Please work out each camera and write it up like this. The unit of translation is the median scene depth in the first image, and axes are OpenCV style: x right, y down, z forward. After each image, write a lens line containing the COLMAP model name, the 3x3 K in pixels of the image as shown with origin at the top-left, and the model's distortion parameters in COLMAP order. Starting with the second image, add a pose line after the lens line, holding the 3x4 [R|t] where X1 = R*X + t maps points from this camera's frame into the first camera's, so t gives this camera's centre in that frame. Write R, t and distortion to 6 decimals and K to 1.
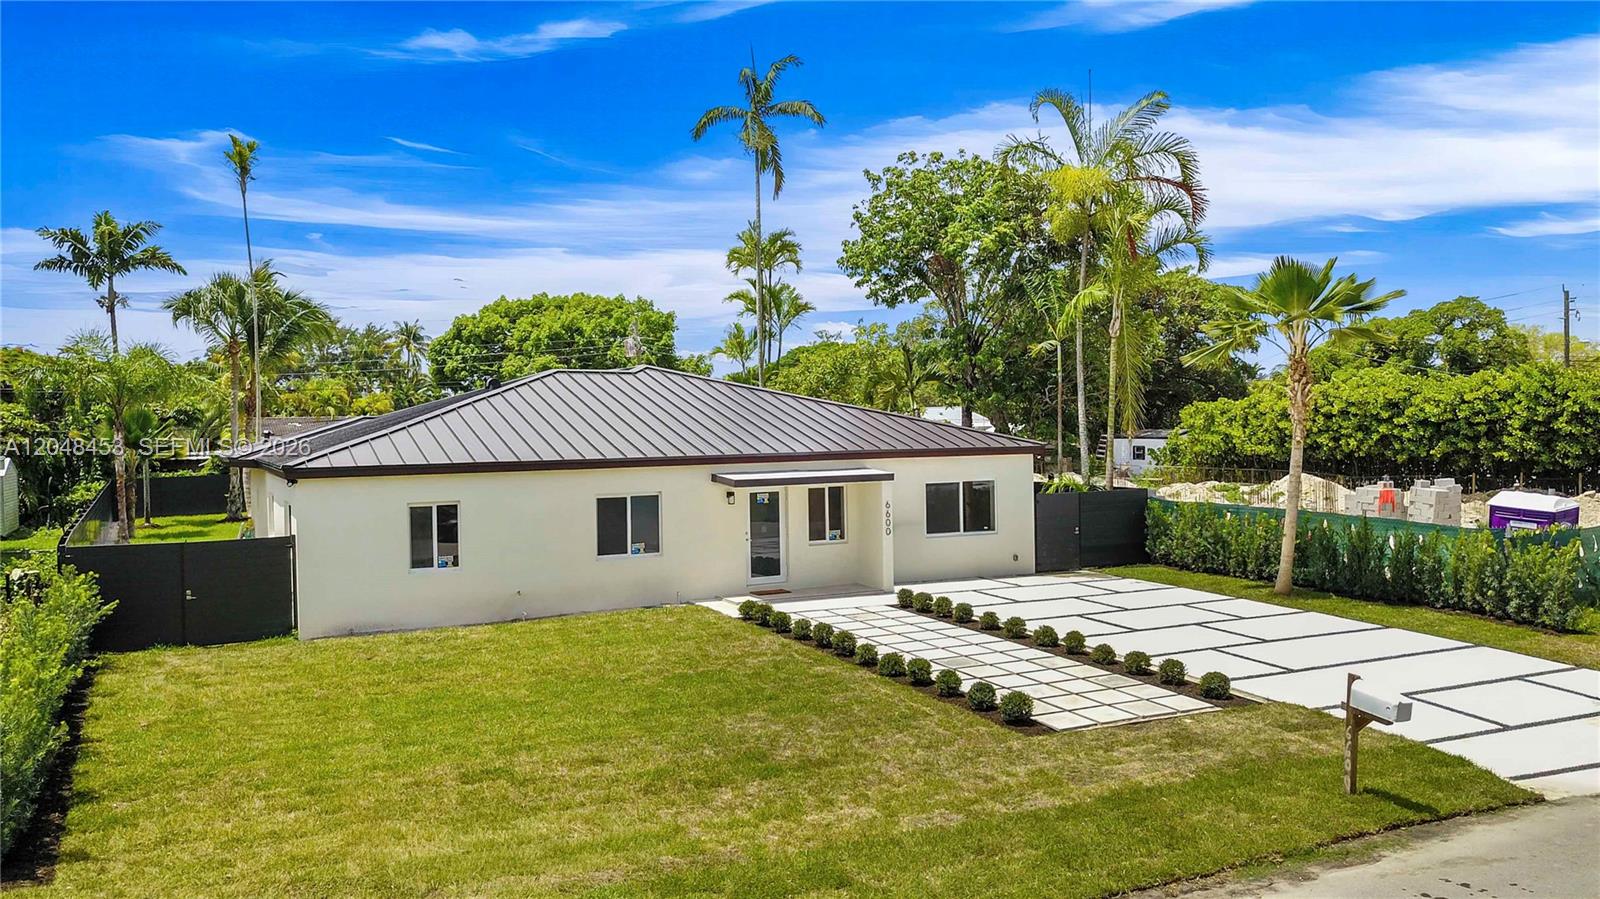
lens RADIAL K [[1250.9, 0, 793.4], [0, 1250.9, 448.8], [0, 0, 1]] dist [0.021980, 0.003741]
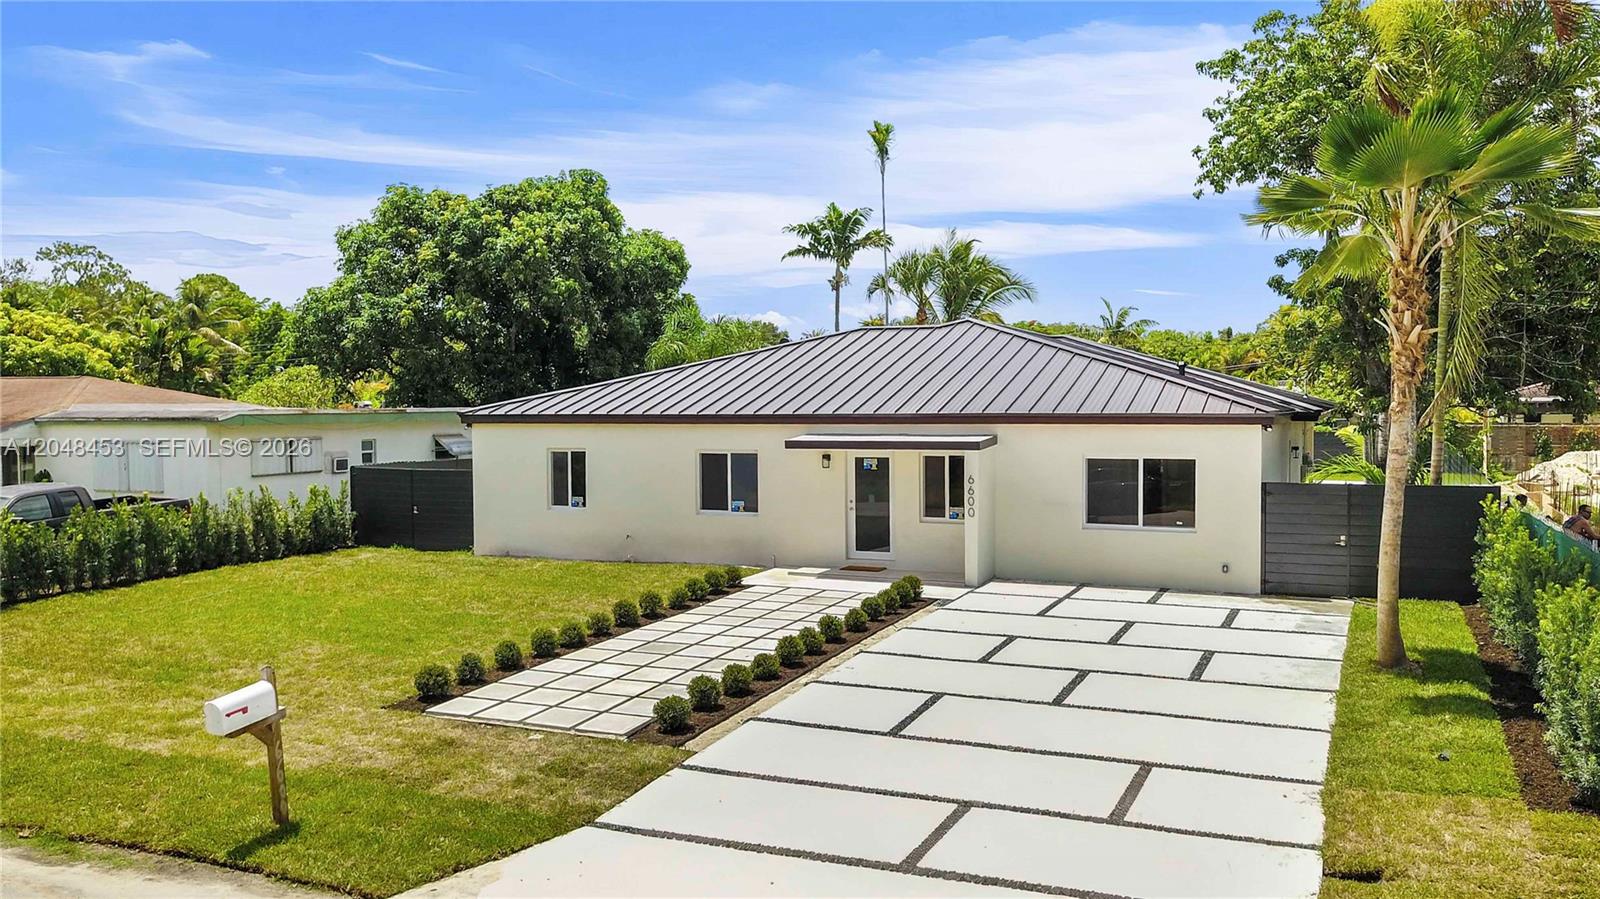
lens RADIAL K [[1308.0, 0, 798.8], [0, 1308.0, 419.7], [0, 0, 1]] dist [0.020346, 0.002721]
pose [[0.630833, 0.024314, -0.775538, 0.670307], [-0.024669, 0.999632, 0.011274, -0.001632], [0.775527, 0.012020, 0.631201, 0.369339]]
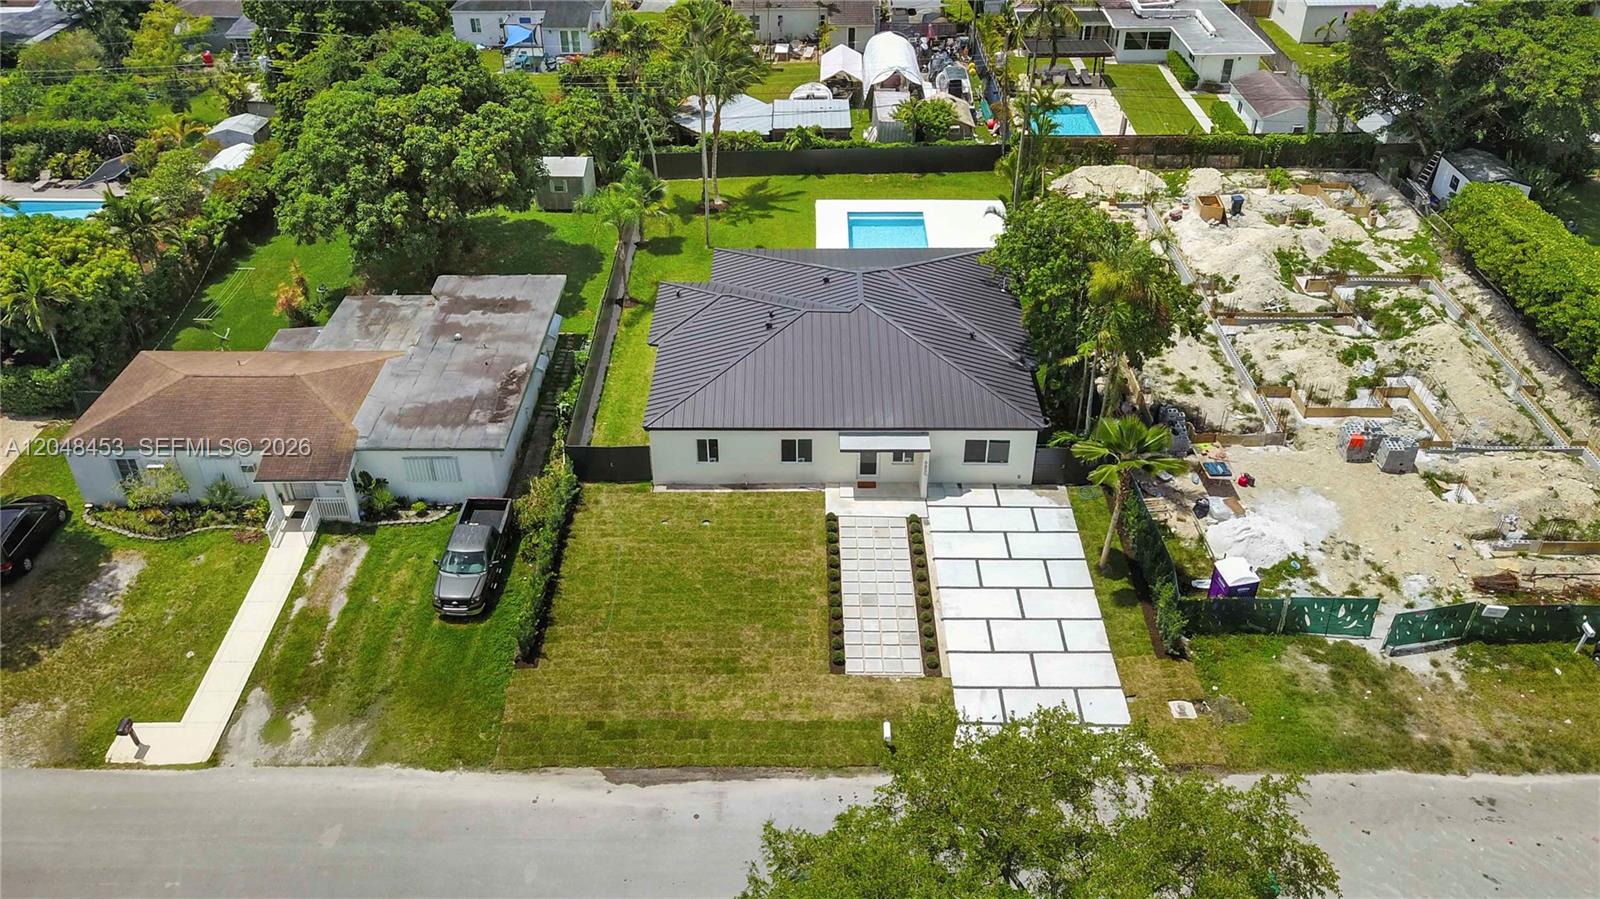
lens RADIAL K [[1250.9, 0, 793.4], [0, 1250.9, 448.8], [0, 0, 1]] dist [0.021980, 0.003741]
pose [[0.888488, 0.265264, -0.374464, 0.616017], [-0.018562, 0.836112, 0.548245, -1.038303], [0.458524, -0.480159, 0.747799, -0.543743]]
